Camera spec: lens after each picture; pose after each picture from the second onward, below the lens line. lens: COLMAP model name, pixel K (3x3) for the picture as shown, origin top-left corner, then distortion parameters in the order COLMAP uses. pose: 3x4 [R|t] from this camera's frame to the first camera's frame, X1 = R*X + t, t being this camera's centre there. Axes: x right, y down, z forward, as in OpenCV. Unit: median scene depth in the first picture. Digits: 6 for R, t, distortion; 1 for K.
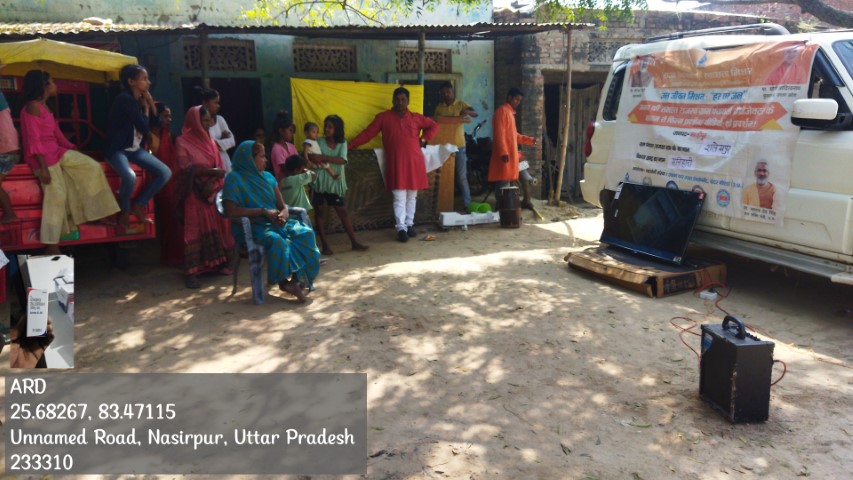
lens RADIAL K [[618.8, 0, 412.8], [0, 618.8, 257.0], [0, 0, 1]] dist [0.014016, -0.054847]
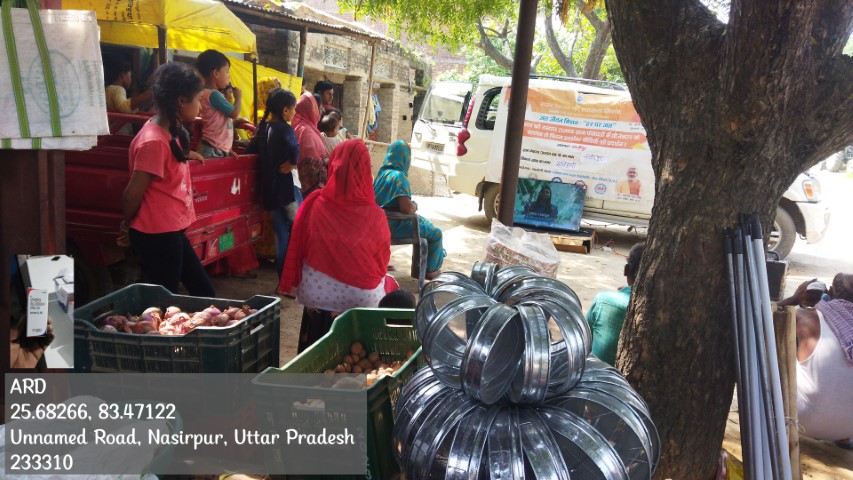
lens RADIAL K [[618.8, 0, 428.2], [0, 618.8, 252.2], [0, 0, 1]] dist [0.014016, -0.054847]
pose [[0.638755, -0.092766, 0.763798, -0.979125], [0.075554, 0.995470, 0.057718, -0.055142], [-0.765692, 0.020840, 0.642870, 0.300945]]
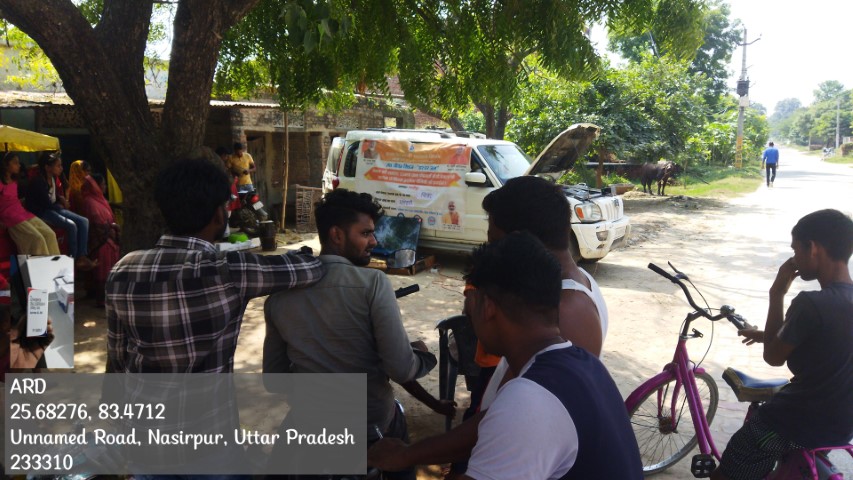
lens RADIAL K [[618.8, 0, 423.1], [0, 618.8, 275.3], [0, 0, 1]] dist [0.014016, -0.054847]
pose [[0.769336, -0.111738, 0.628997, -0.721815], [0.121913, 0.992170, 0.027141, 0.017520], [-0.627104, 0.055802, 0.776934, -0.454985]]
